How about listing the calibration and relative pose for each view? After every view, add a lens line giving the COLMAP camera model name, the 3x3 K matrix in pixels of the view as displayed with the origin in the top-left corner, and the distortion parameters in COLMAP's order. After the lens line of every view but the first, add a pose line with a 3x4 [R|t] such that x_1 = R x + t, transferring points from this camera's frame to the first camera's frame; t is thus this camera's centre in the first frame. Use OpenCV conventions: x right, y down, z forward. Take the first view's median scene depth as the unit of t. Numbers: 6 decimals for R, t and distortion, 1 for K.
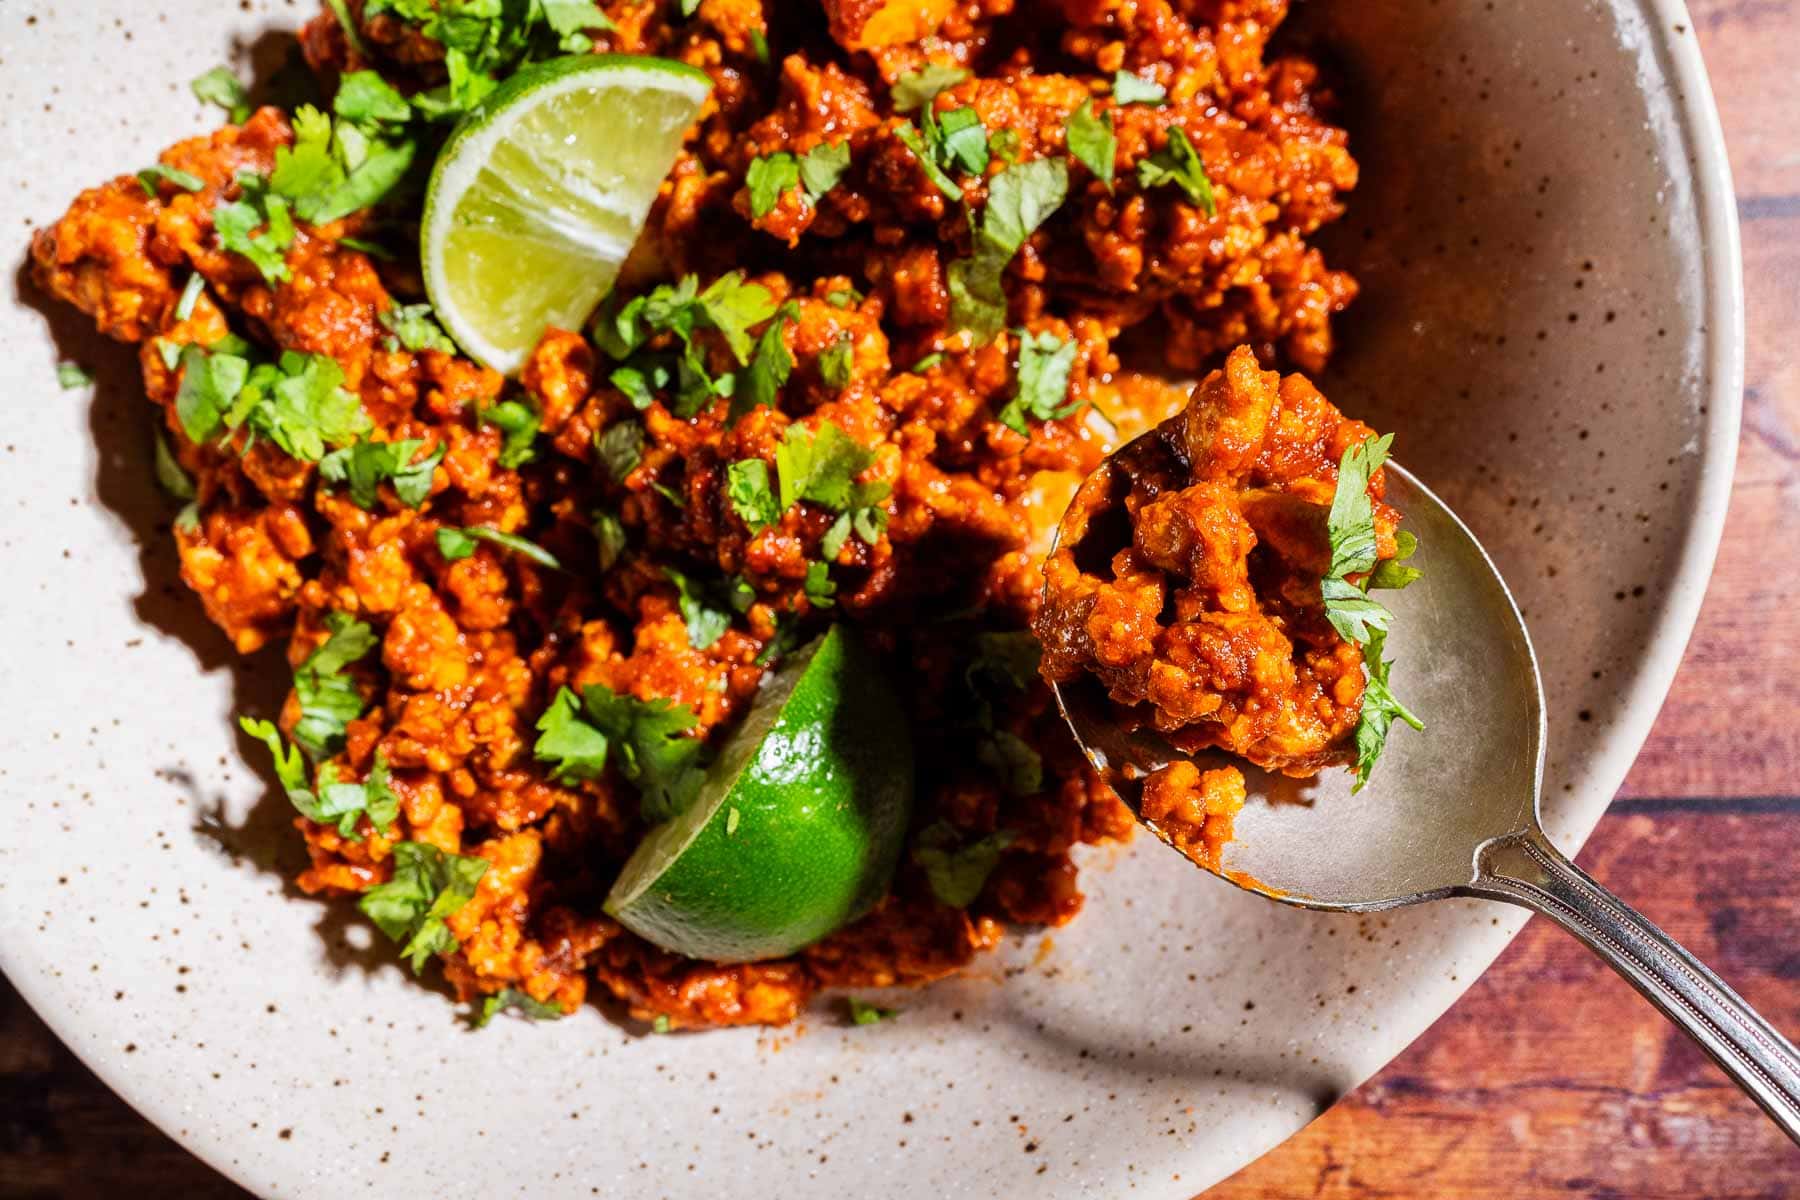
lens RADIAL K [[2650.2, 0, 915.6], [0, 2650.2, 608.9], [0, 0, 1]] dist [0.257165, 0.000000]
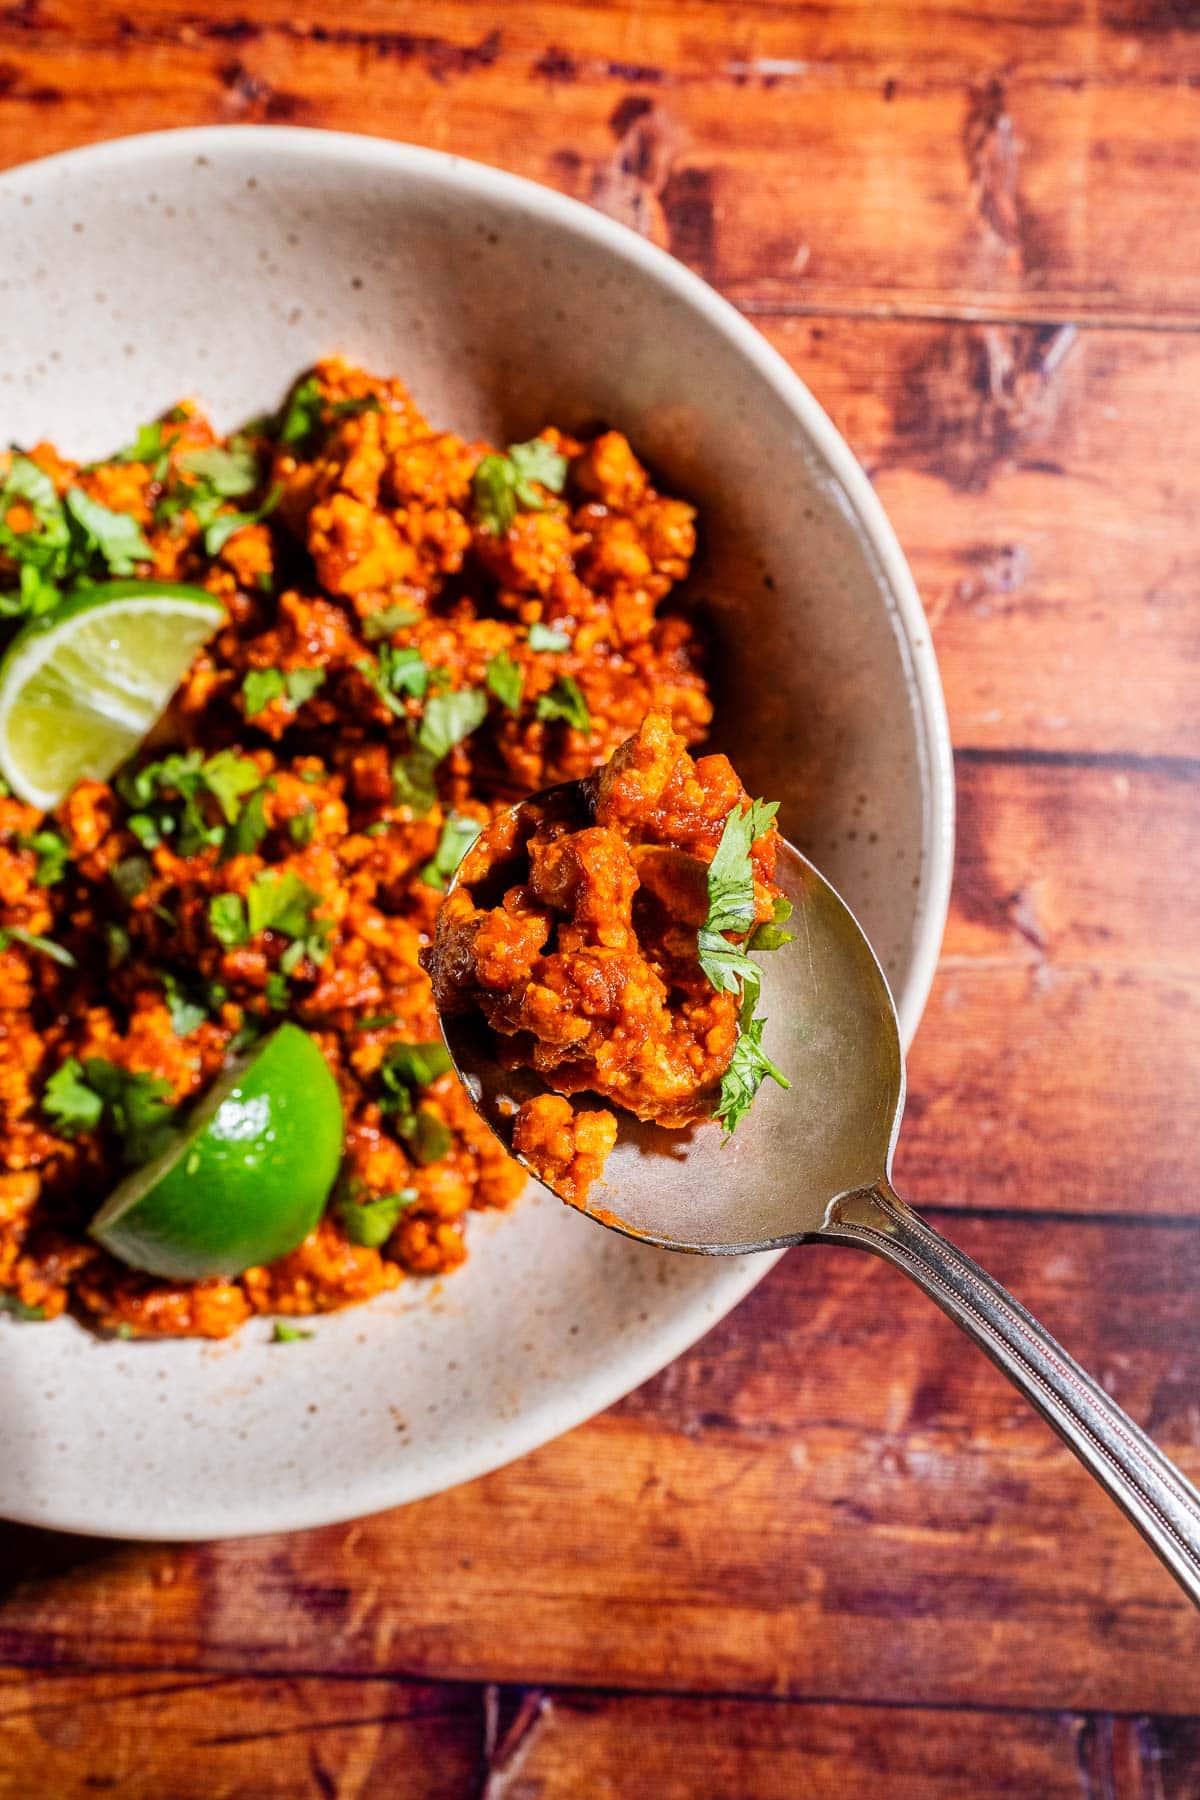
lens RADIAL K [[2650.2, 0, 617.4], [0, 2650.2, 887.1], [0, 0, 1]] dist [0.257165, 0.000000]
pose [[0.994598, 0.074729, 0.072044, 0.030479], [-0.070841, 0.995965, -0.055086, -0.000289], [-0.075869, 0.049685, 0.995879, -0.308430]]
